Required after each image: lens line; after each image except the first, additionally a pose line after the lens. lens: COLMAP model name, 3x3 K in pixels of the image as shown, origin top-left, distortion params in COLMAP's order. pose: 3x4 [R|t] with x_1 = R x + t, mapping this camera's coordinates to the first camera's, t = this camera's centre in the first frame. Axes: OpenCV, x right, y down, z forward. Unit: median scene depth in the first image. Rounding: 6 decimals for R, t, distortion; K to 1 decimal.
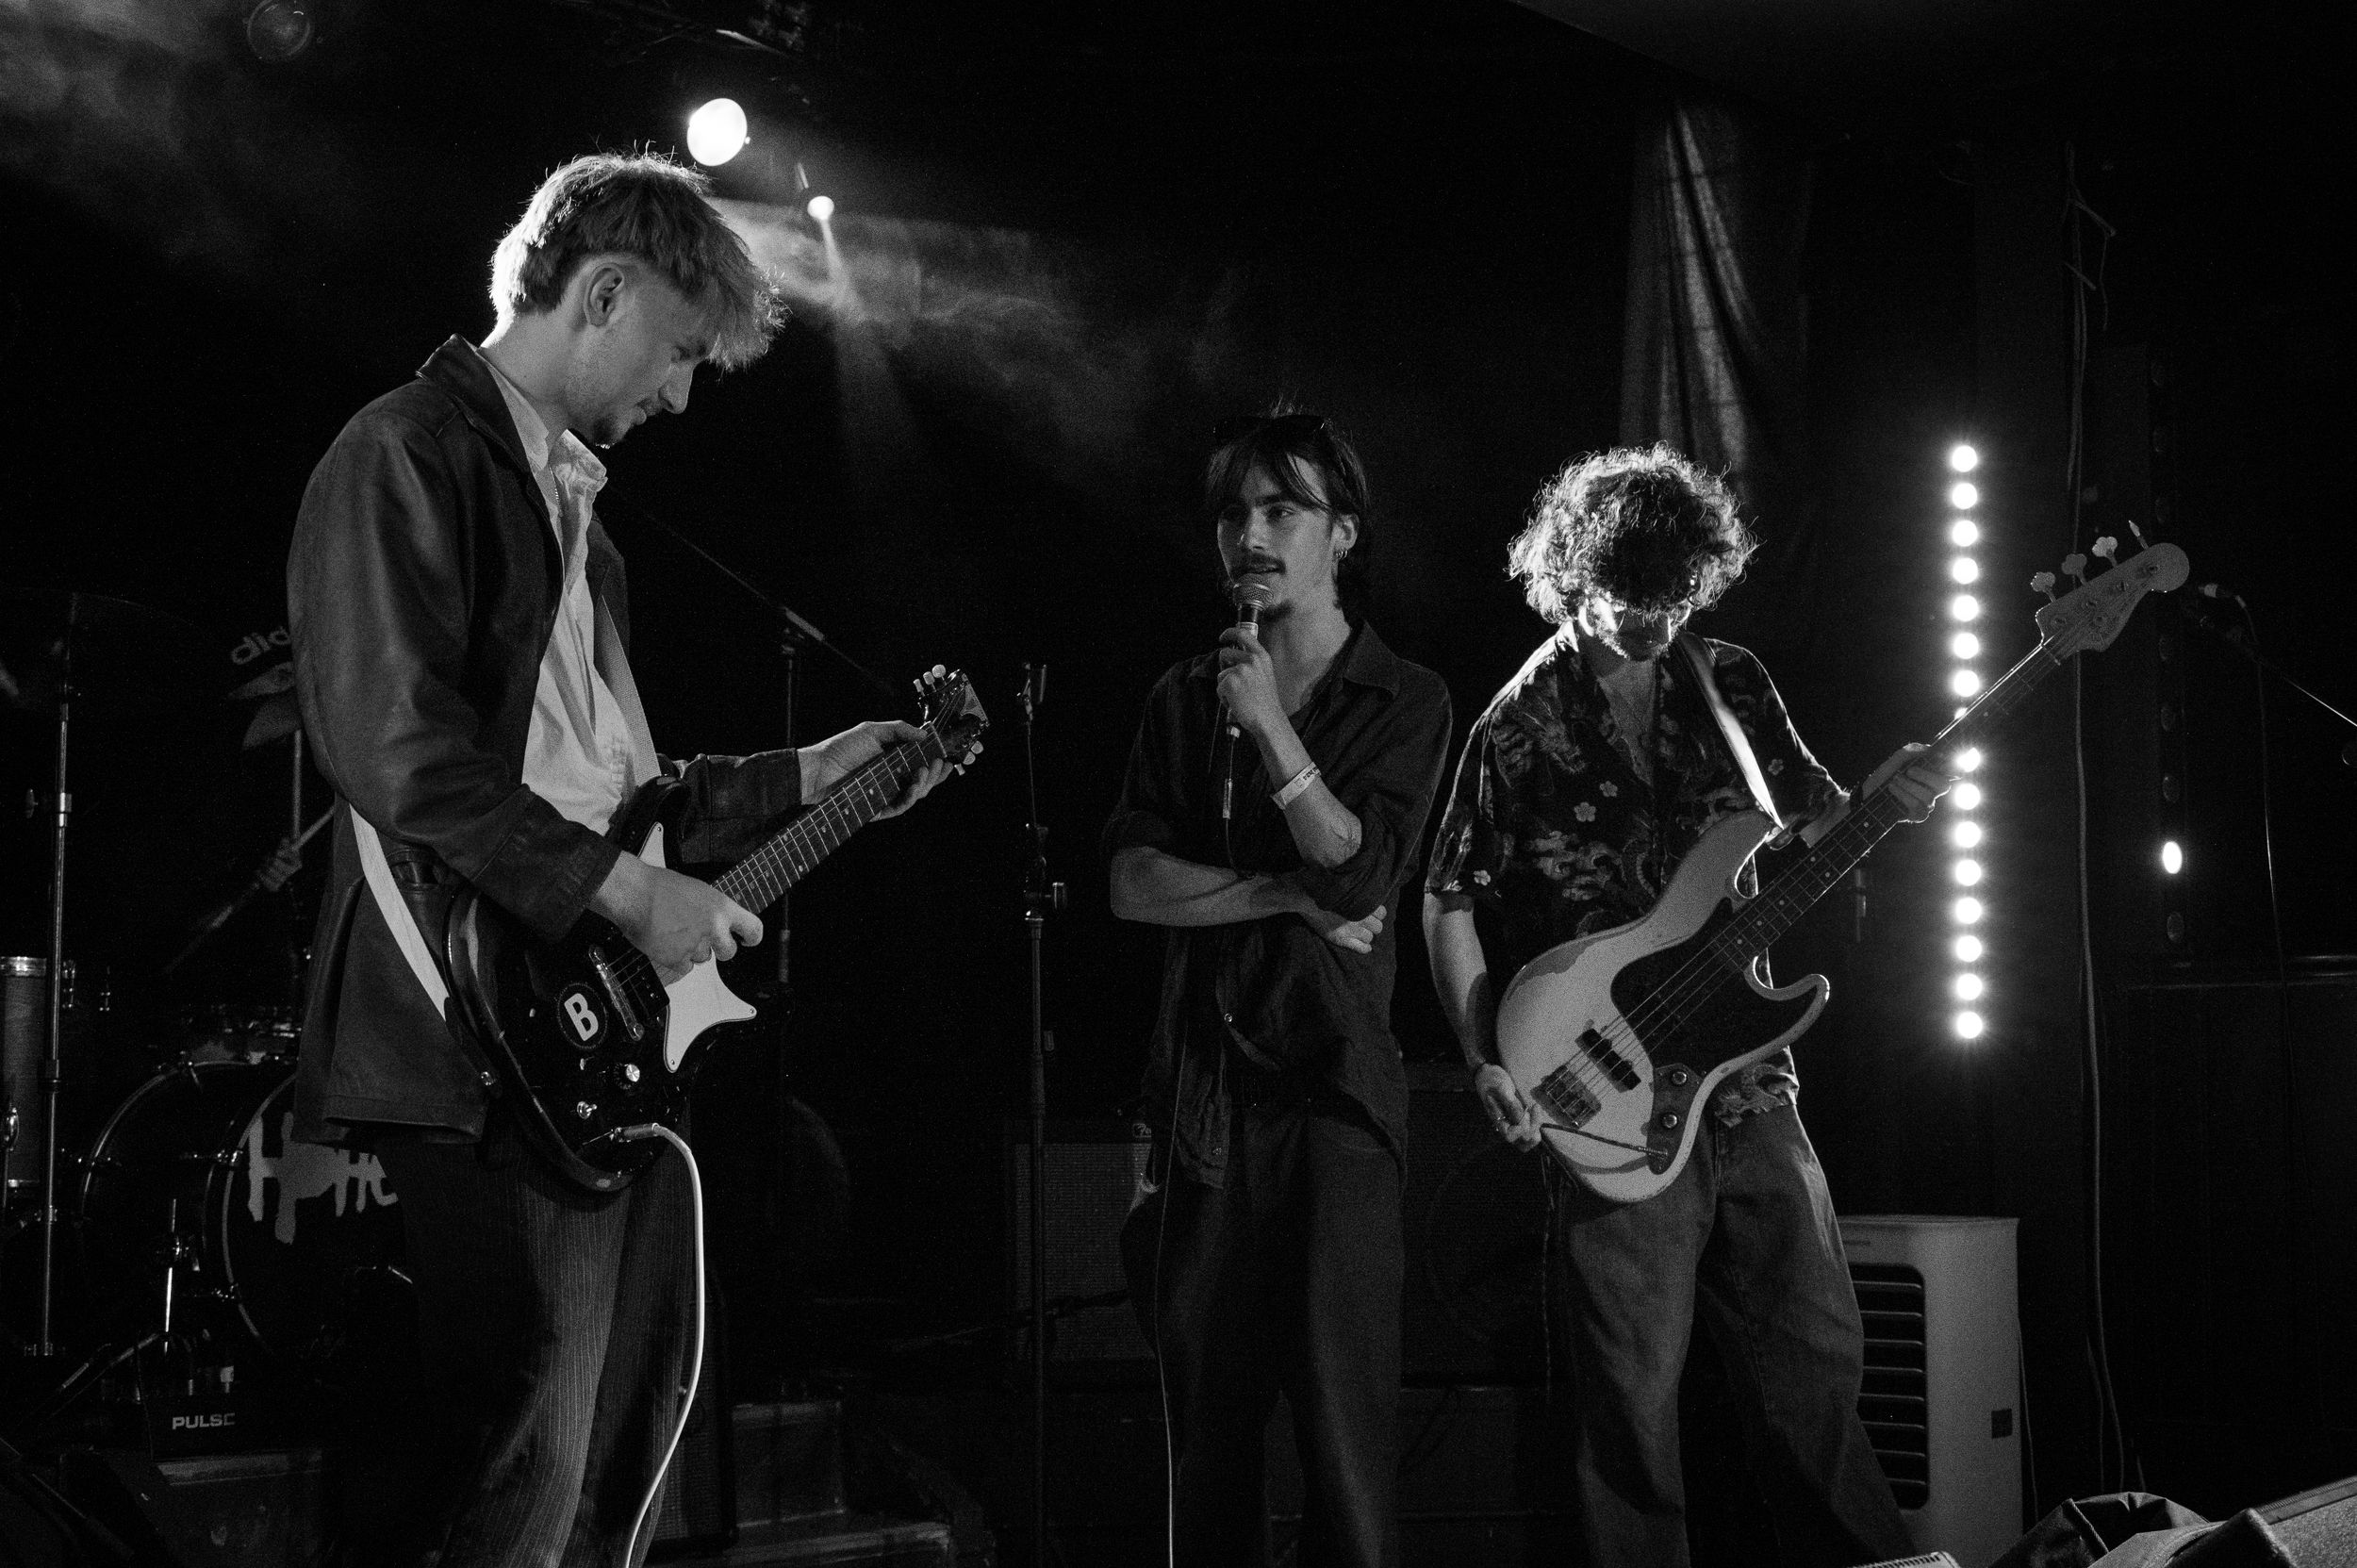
lens RADIAL K [[3717.9, 0, 1169.0], [0, 3717.9, 781.6], [0, 0, 1]] dist [0.011184, 0.000000]
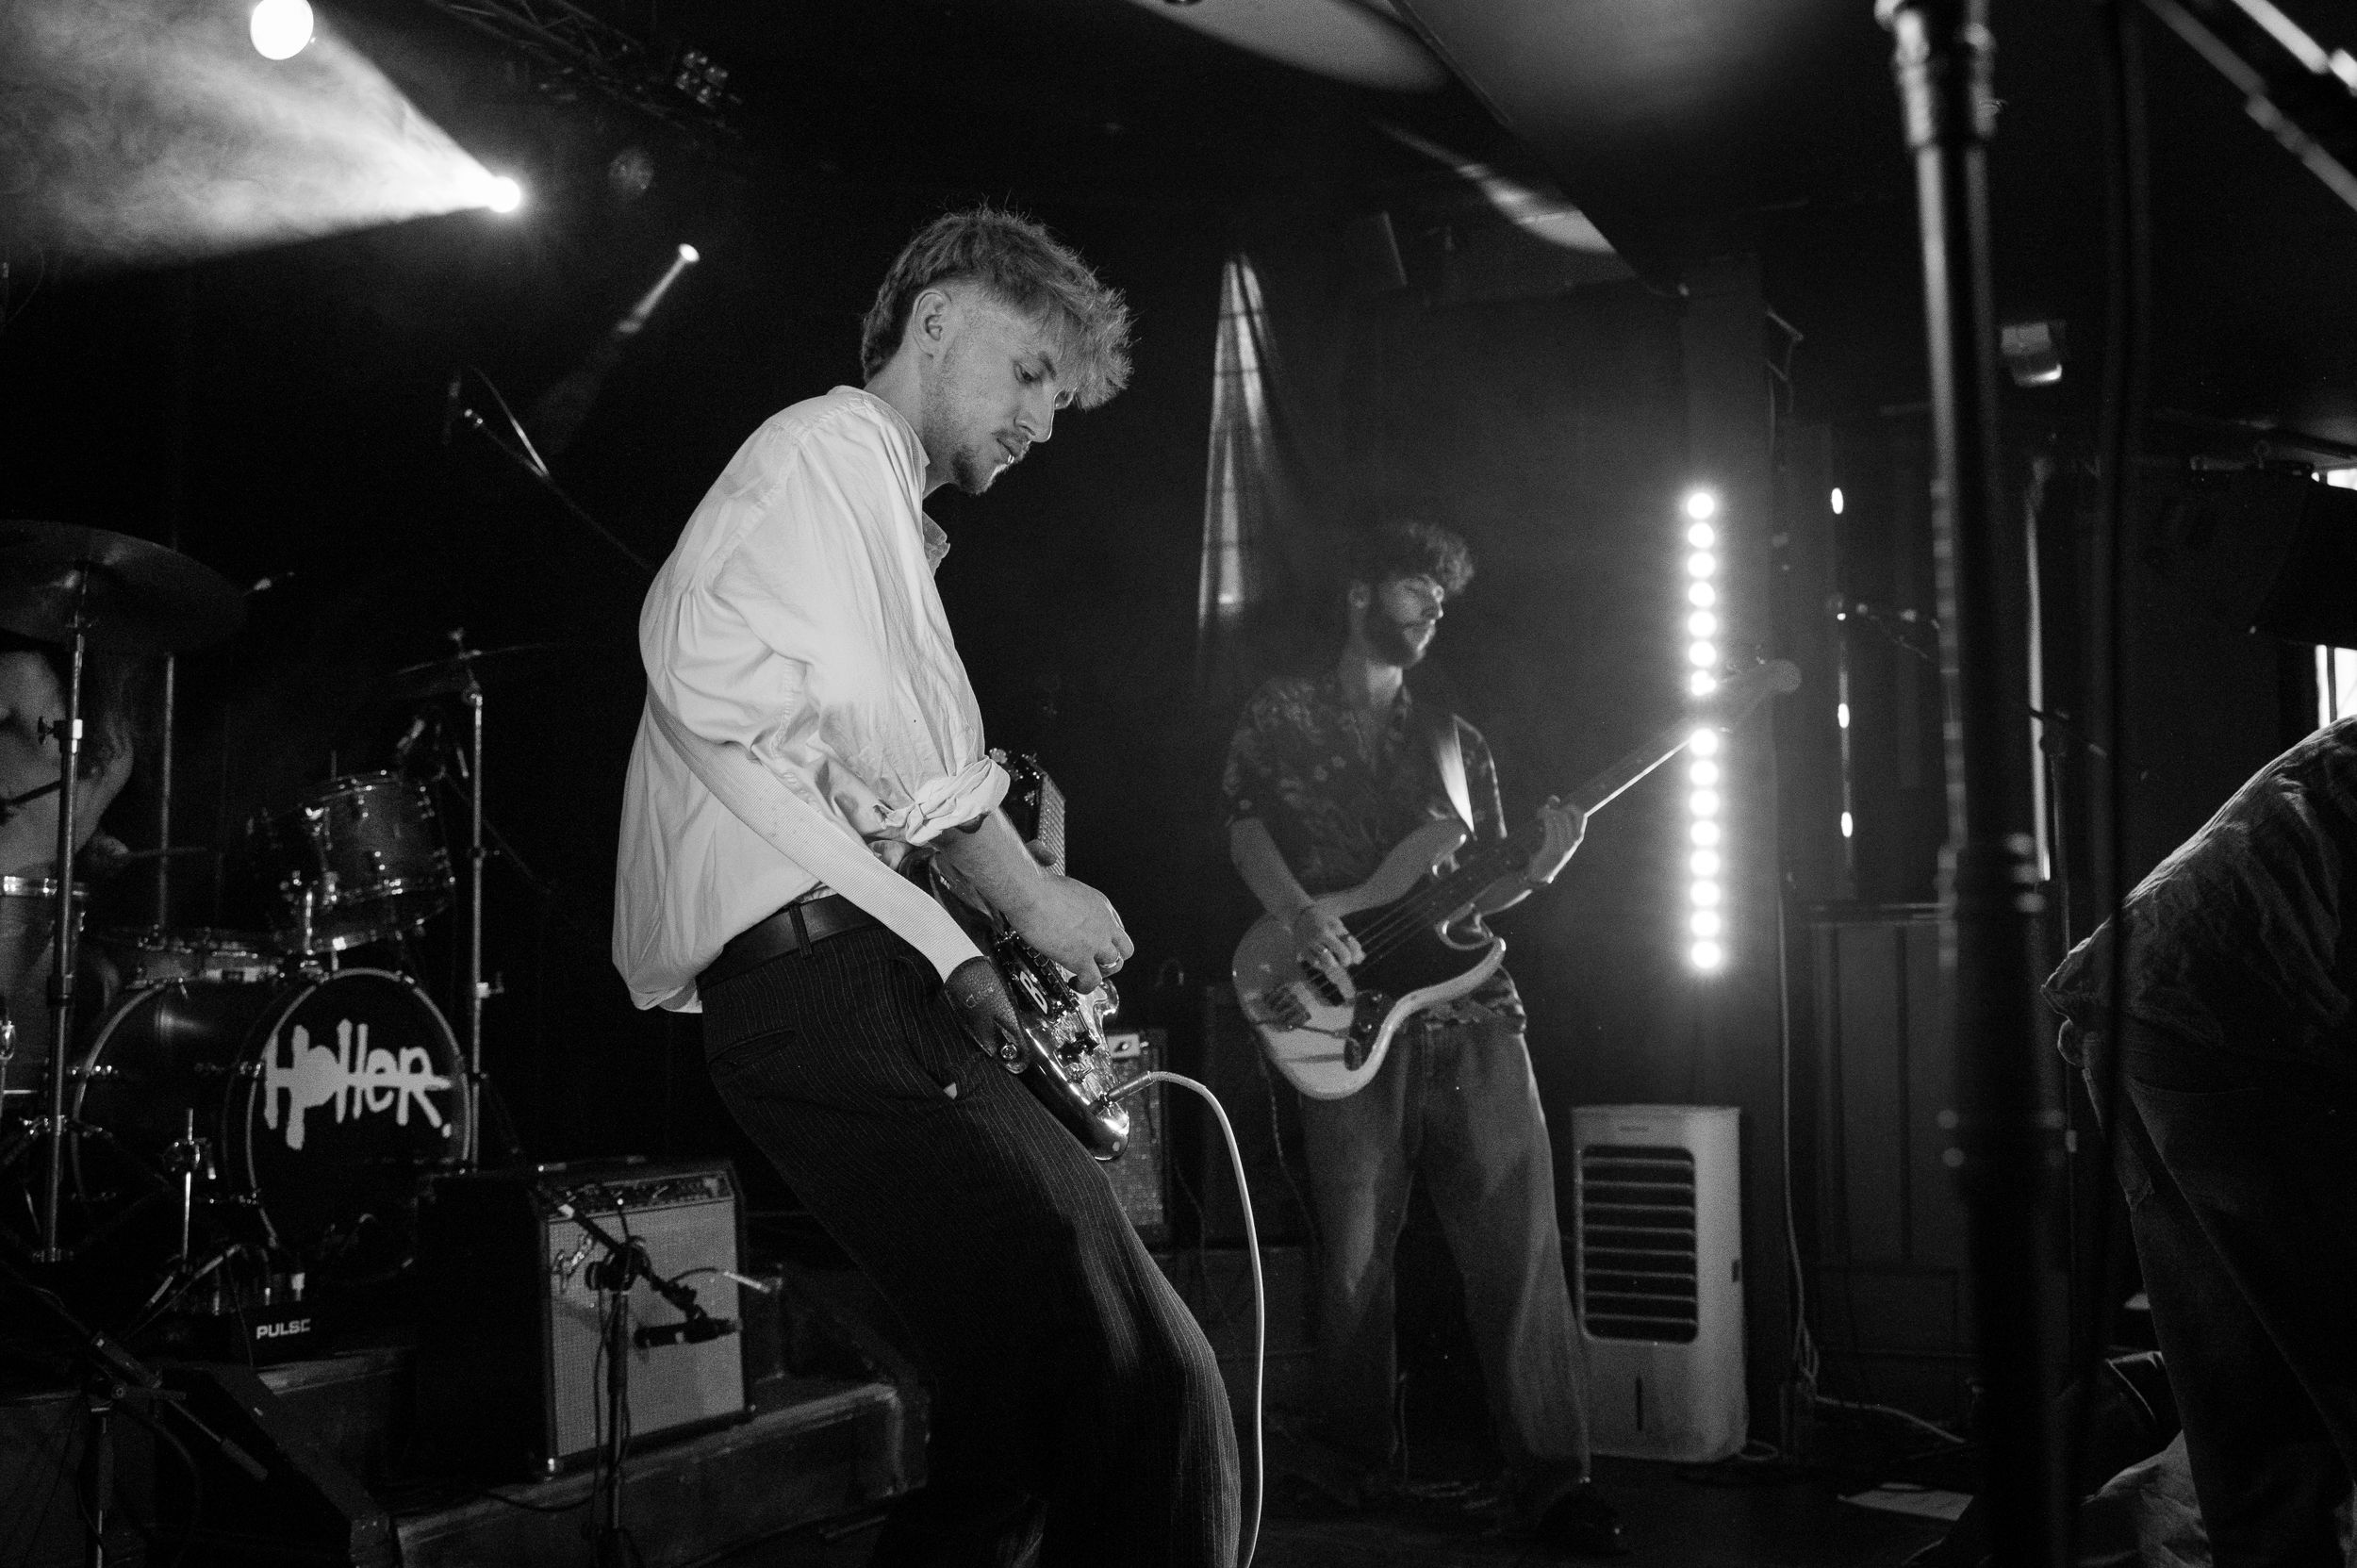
lens RADIAL K [[2466.5, 0, 1159.6], [0, 2466.5, 793.9], [0, 0, 1]] dist [0.005927, 0.000000]
pose [[0.961587, 0.024177, 0.273435, -0.189132], [-0.023742, 0.999706, -0.004900, 0.019474], [-0.273473, -0.001780, 0.961878, 0.244933]]
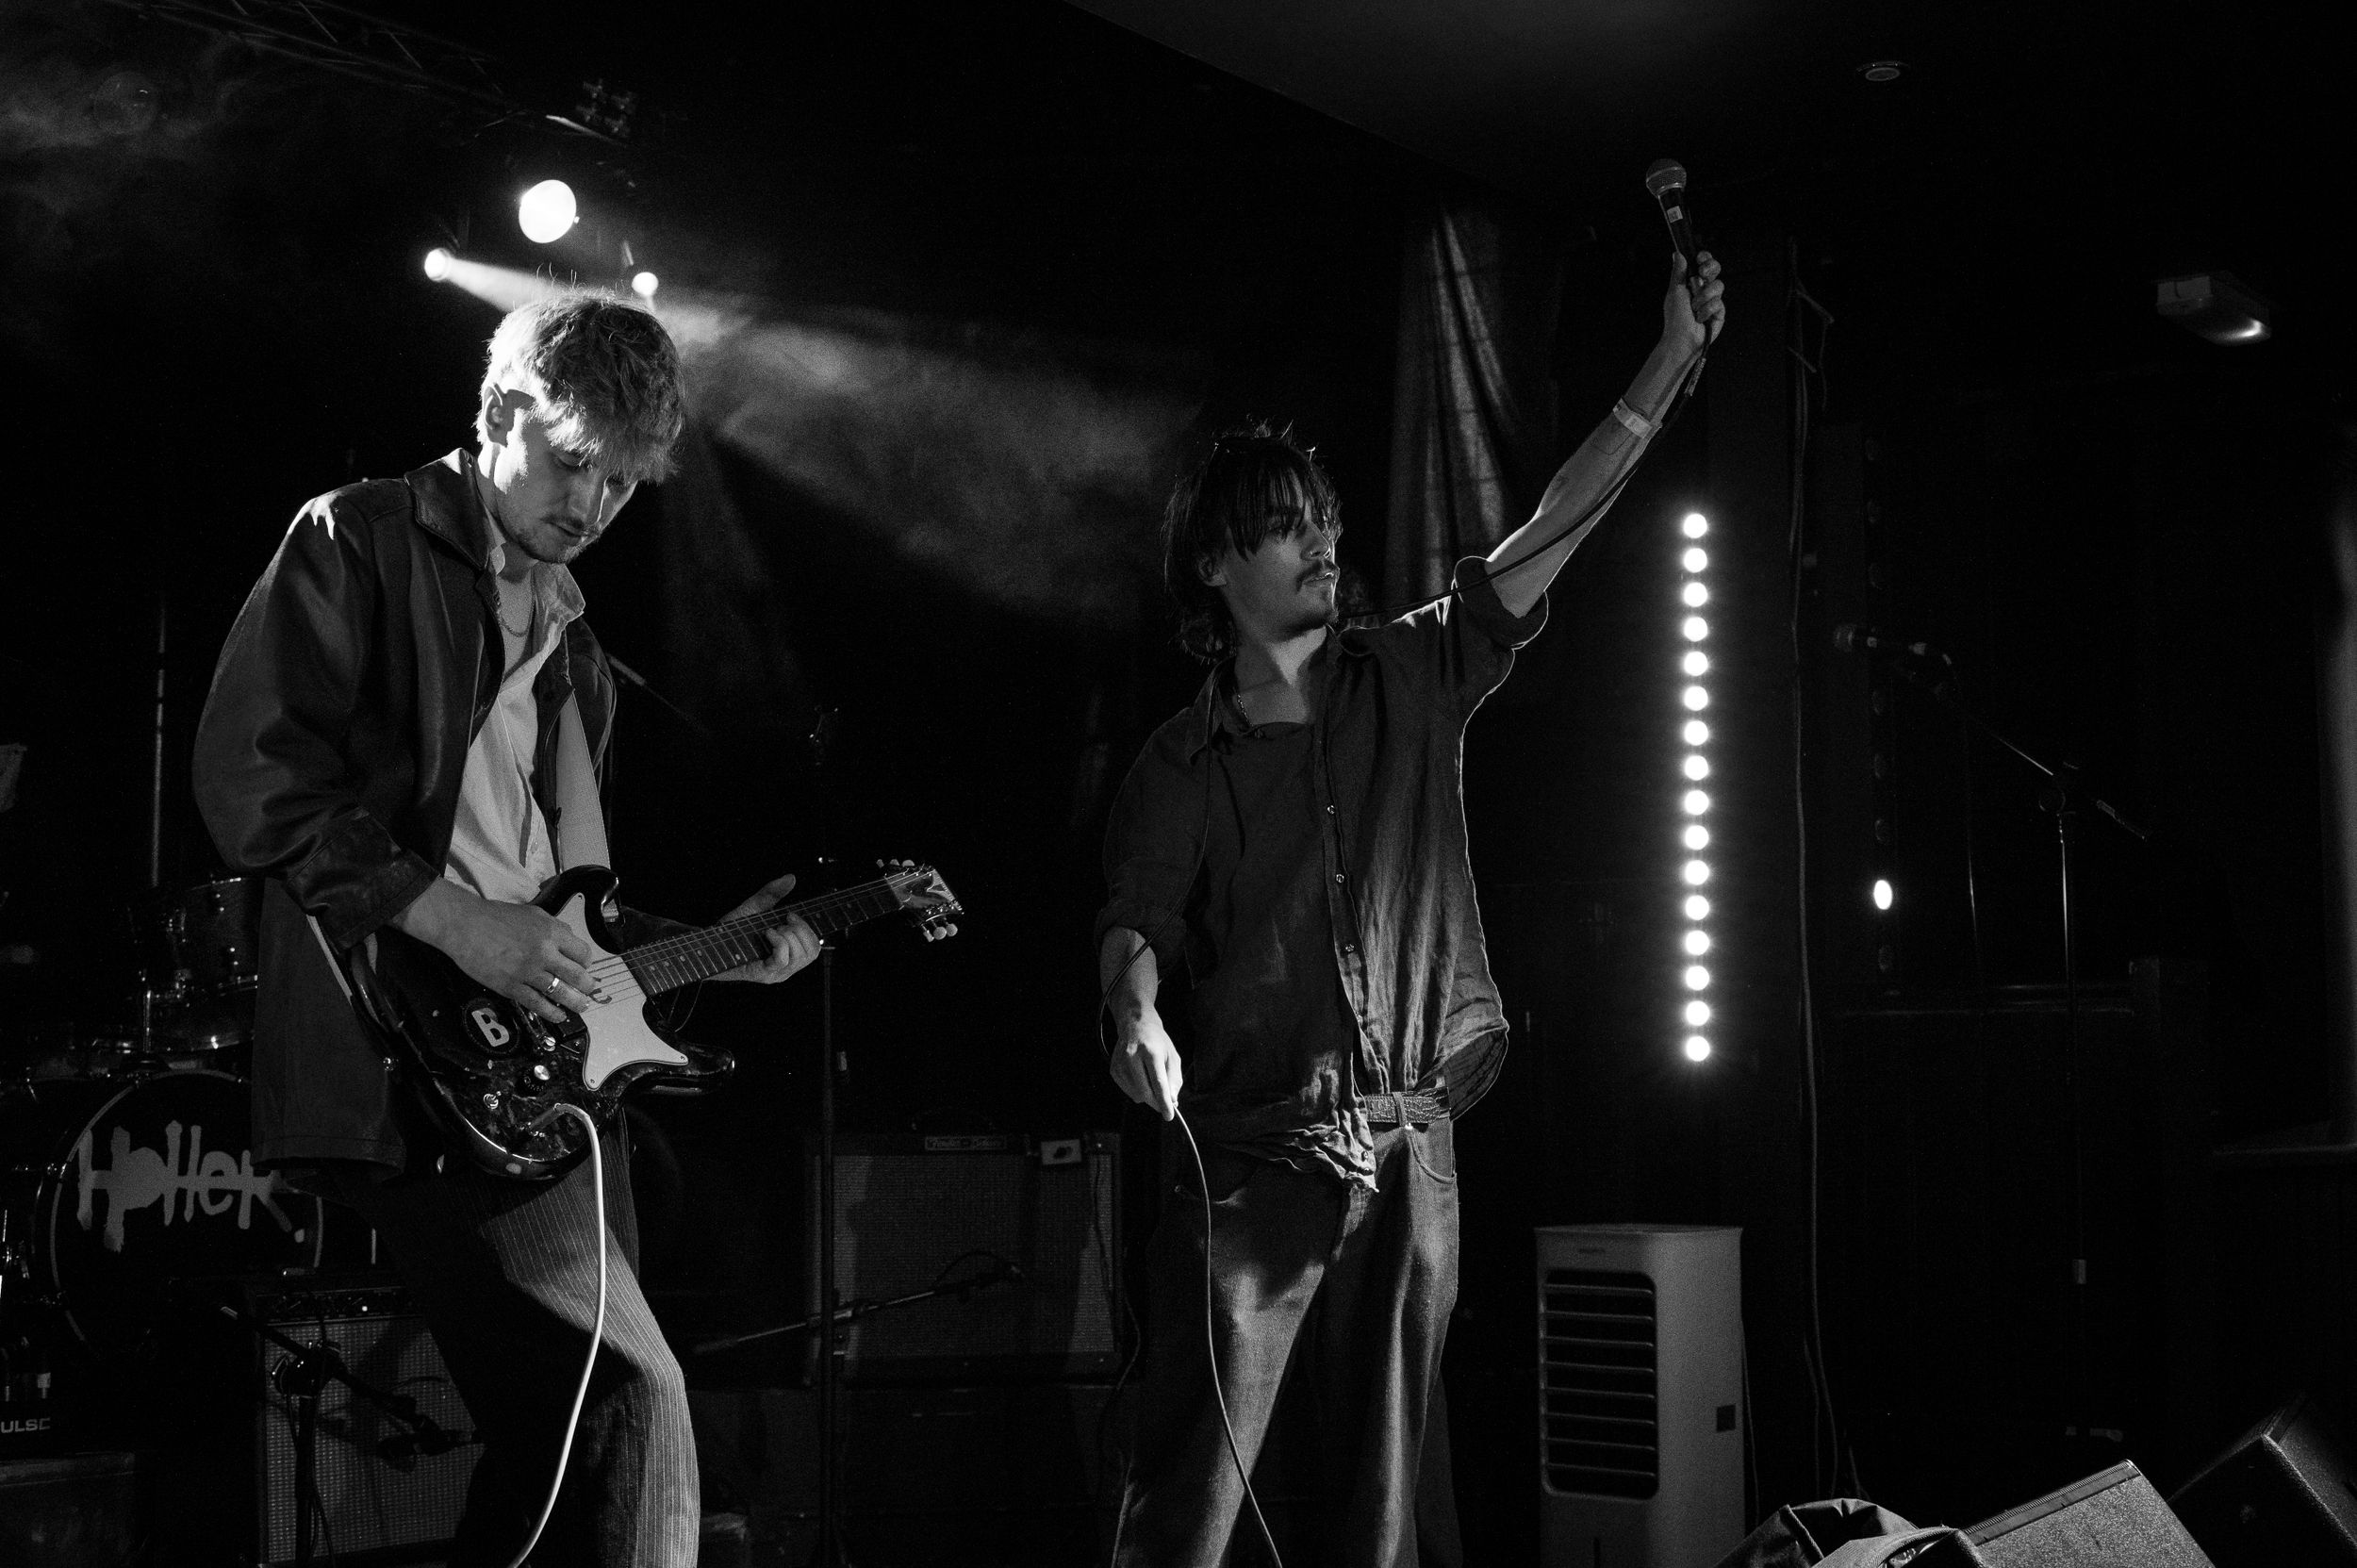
lens RADIAL K [[3240.5, 0, 1169.4], [0, 3240.5, 780.3], [0, 0, 1]] dist [0.002858, 0.000000]
pose [[0.998848, 0.006829, 0.047490, 0.016242], [-0.006271, 0.999910, -0.011898, -0.000363], [-0.047567, 0.011587, 0.998801, 0.064760]]
